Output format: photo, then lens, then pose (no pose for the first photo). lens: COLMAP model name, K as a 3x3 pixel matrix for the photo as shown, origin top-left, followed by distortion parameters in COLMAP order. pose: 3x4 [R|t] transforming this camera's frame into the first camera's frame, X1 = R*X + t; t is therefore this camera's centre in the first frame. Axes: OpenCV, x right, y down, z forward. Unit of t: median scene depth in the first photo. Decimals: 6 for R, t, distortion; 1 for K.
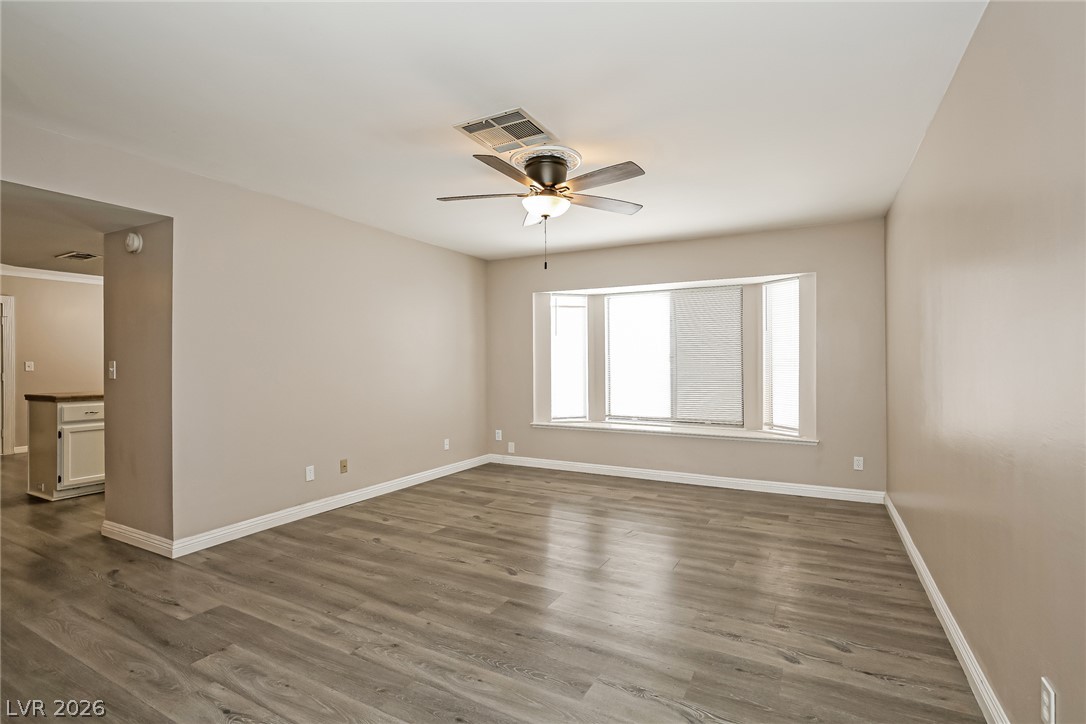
lens RADIAL K [[501.5, 0, 541.7], [0, 501.5, 358.8], [0, 0, 1]] dist [0.004236, 0.001264]
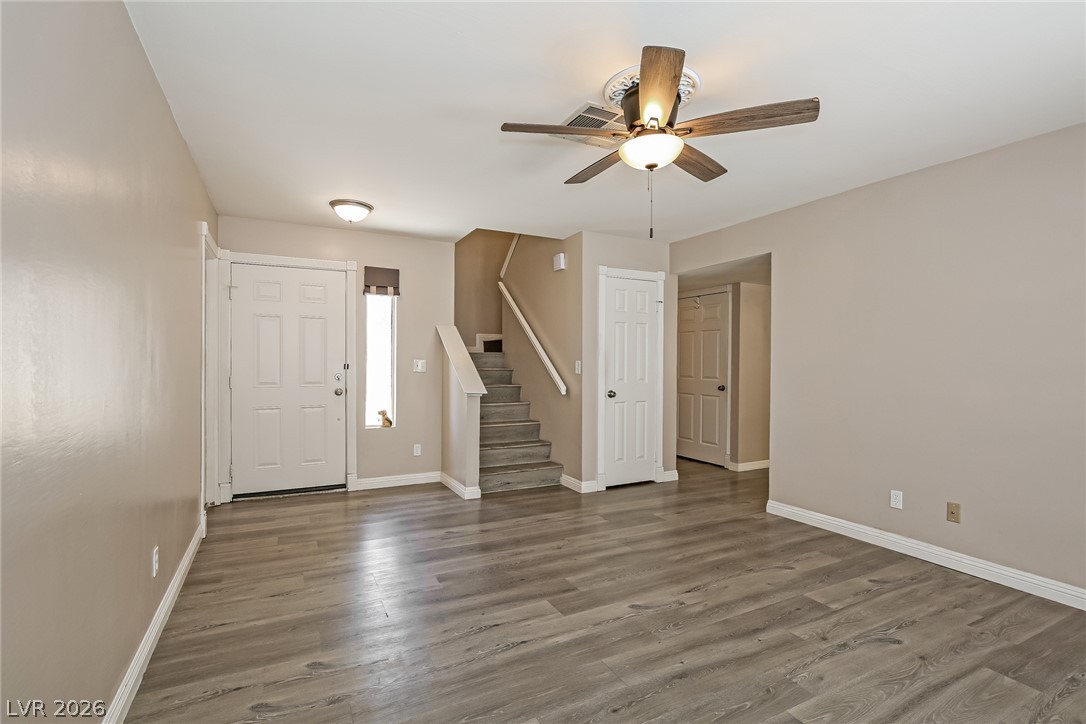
lens RADIAL K [[501.5, 0, 536.8], [0, 501.5, 365.9], [0, 0, 1]] dist [0.004236, 0.001264]
pose [[-0.556703, 0.004378, -0.830700, 0.666840], [0.001175, 0.999989, 0.004483, 0.008475], [0.830711, 0.001520, -0.556702, 1.188413]]
